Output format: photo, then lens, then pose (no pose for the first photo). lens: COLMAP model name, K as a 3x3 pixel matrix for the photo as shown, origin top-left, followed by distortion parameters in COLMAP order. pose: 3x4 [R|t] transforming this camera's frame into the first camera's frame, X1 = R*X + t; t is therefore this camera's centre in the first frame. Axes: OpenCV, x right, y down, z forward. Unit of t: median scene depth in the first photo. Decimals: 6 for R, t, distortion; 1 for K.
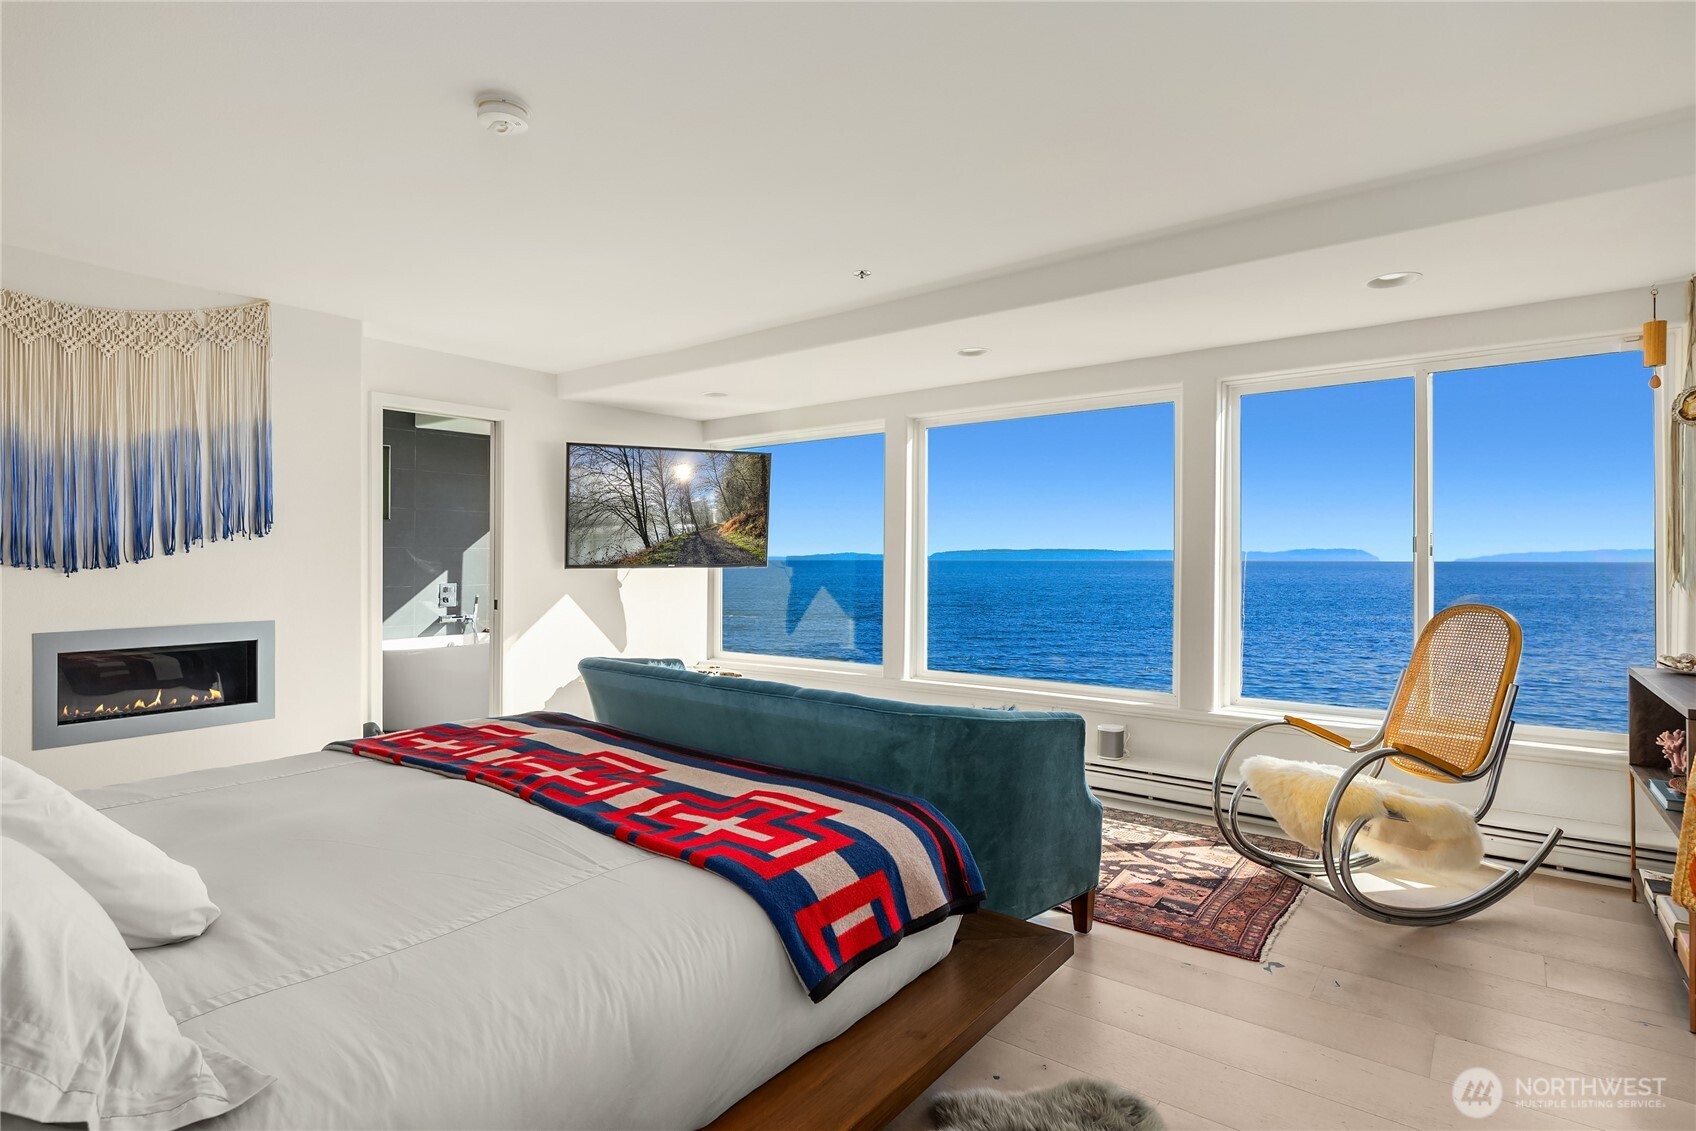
lens RADIAL K [[878.5, 0, 844.8], [0, 878.5, 553.7], [0, 0, 1]] dist [-0.010933, 0.000025]
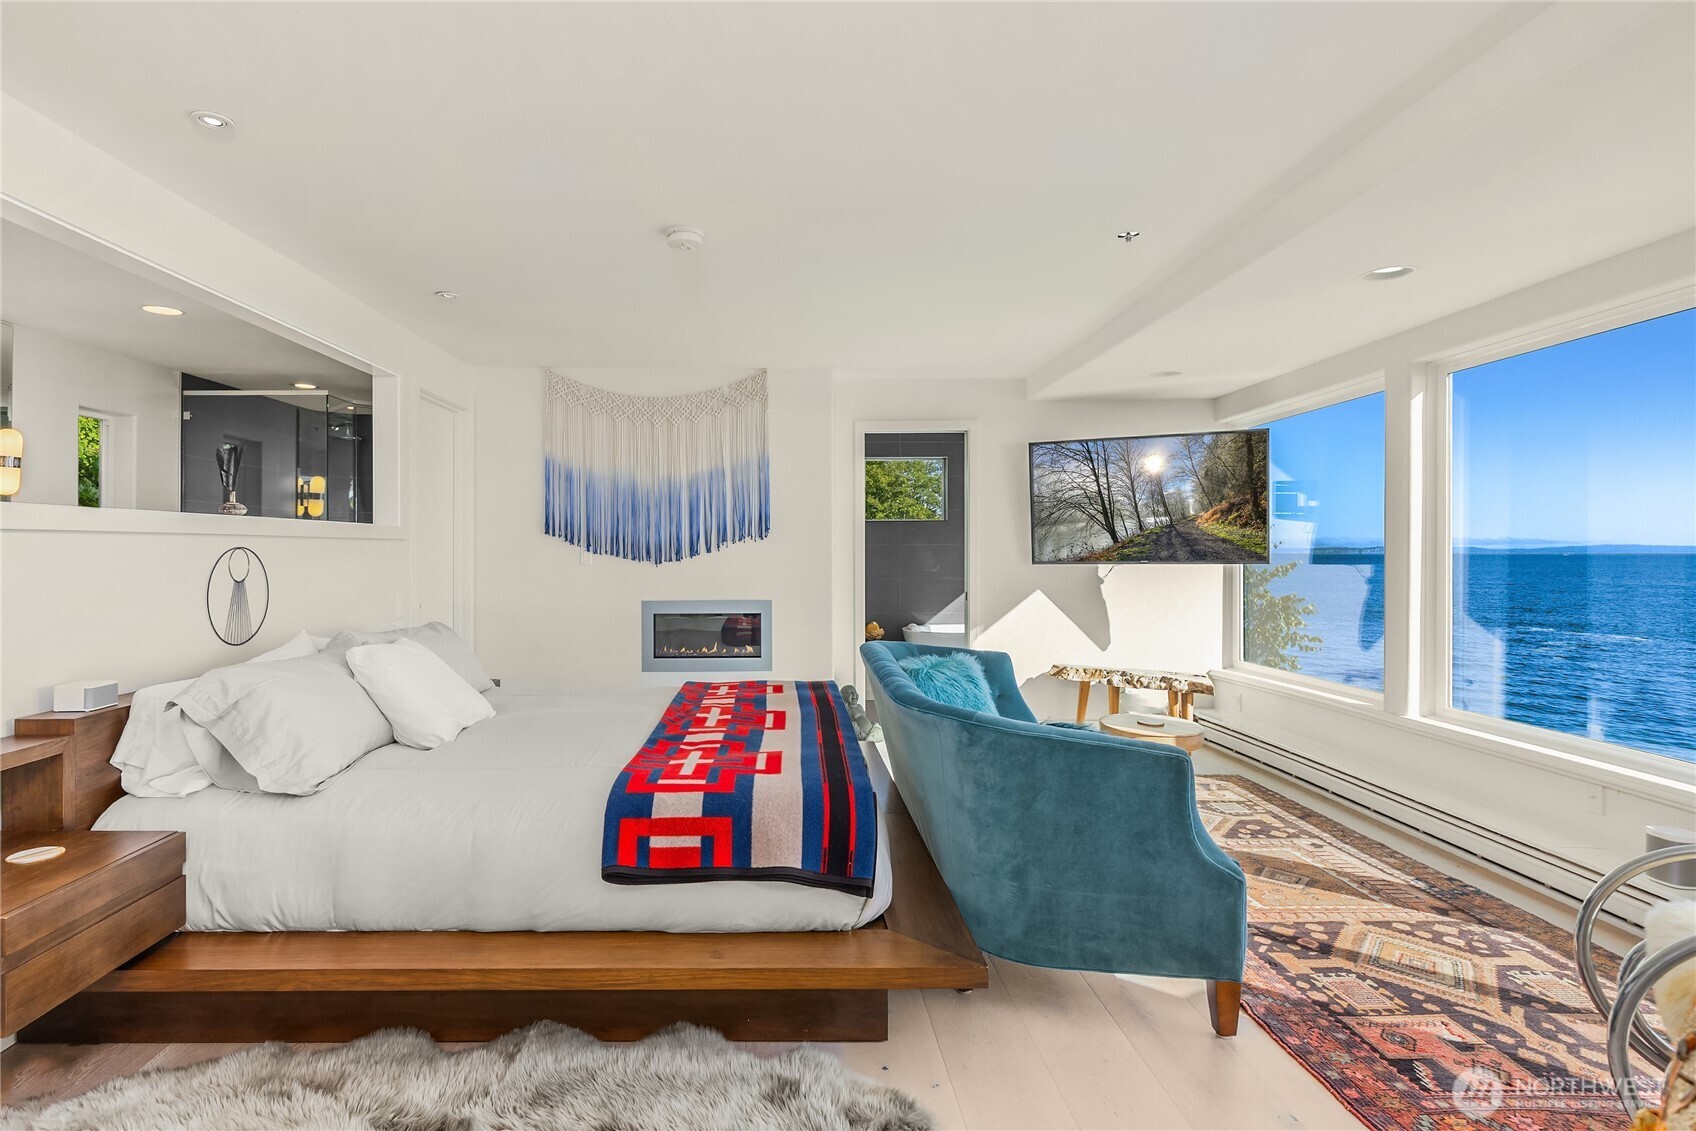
lens RADIAL K [[885.9, 0, 778.0], [0, 885.9, 565.9], [0, 0, 1]] dist [0.026647, -0.000596]
pose [[0.616276, 0.008551, -0.787484, 0.382813], [0.004359, 0.999889, 0.014270, 0.002172], [0.787518, -0.012227, 0.616170, 0.118740]]
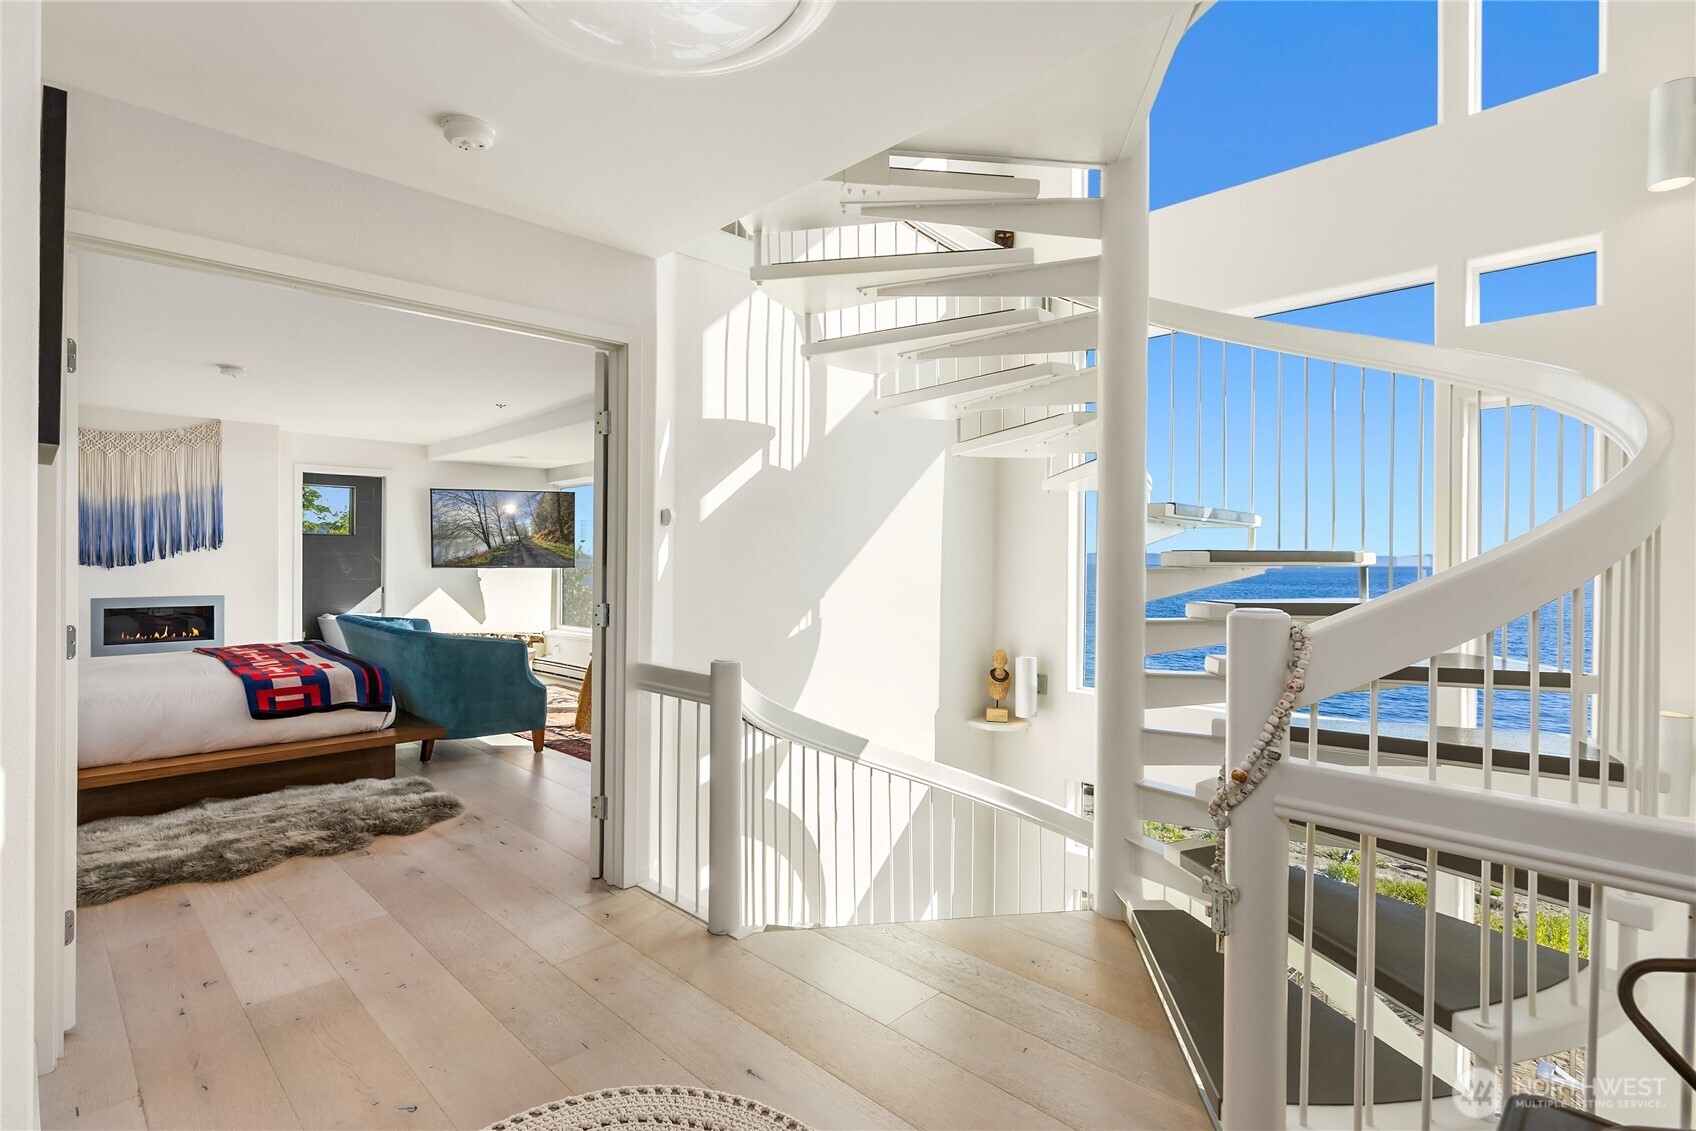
lens RADIAL K [[840.4, 0, 848.0], [0, 840.4, 565.5], [0, 0, 1]] dist [-0.000145, -0.000016]
pose [[0.992648, 0.002836, -0.121002, 0.713480], [-0.001598, 0.999945, 0.010326, -0.004507], [0.121025, -0.010057, 0.992599, -0.489557]]
